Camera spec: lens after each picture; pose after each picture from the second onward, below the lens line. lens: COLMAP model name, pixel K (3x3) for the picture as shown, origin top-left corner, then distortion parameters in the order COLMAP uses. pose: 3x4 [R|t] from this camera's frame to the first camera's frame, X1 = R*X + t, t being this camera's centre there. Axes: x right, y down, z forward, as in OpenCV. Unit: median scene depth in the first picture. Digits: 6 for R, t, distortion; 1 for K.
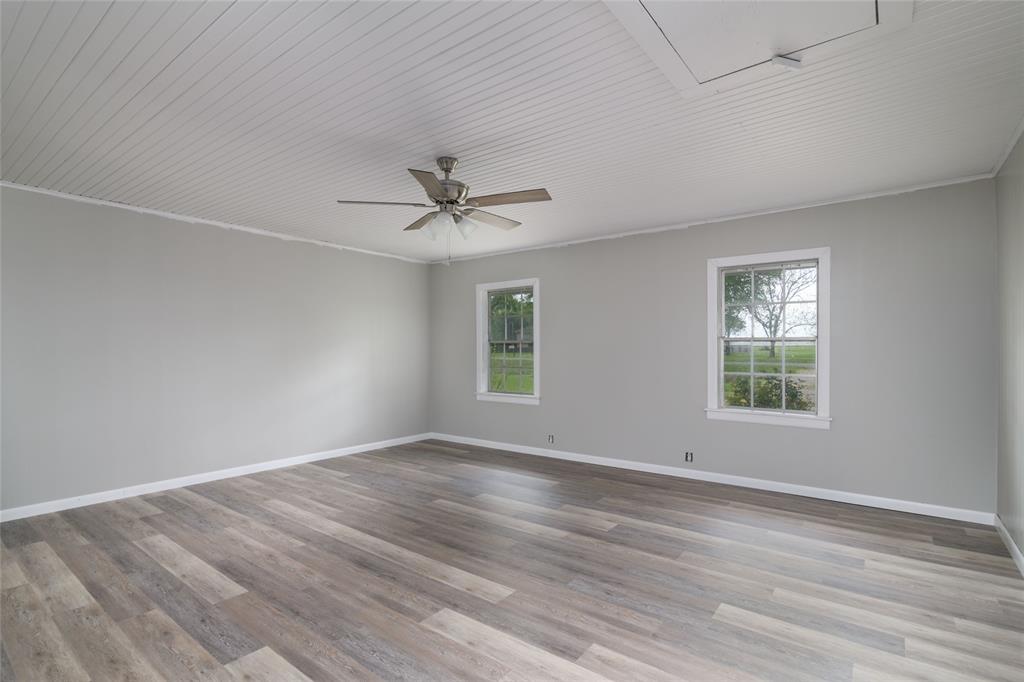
lens RADIAL K [[486.9, 0, 512.7], [0, 486.9, 345.6], [0, 0, 1]] dist [0.027757, 0.000004]
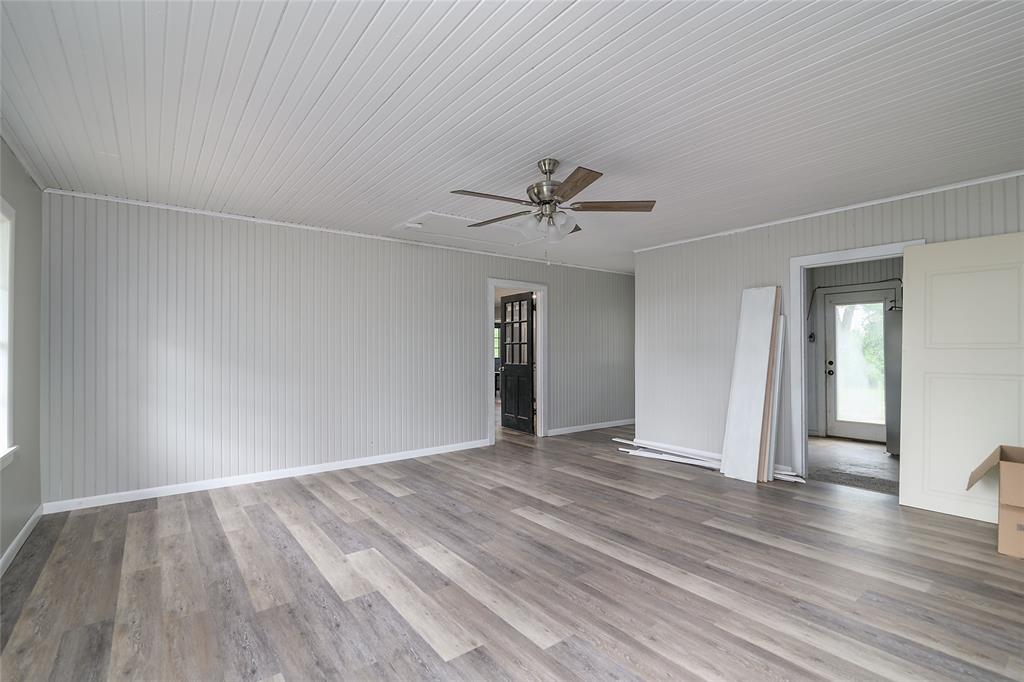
lens RADIAL K [[486.9, 0, 512.7], [0, 486.9, 345.6], [0, 0, 1]] dist [0.027757, 0.000004]
pose [[-0.957313, 0.007741, 0.288950, -0.345555], [0.005888, 0.999956, -0.007280, 0.014719], [-0.288994, -0.005267, -0.957316, 1.949980]]
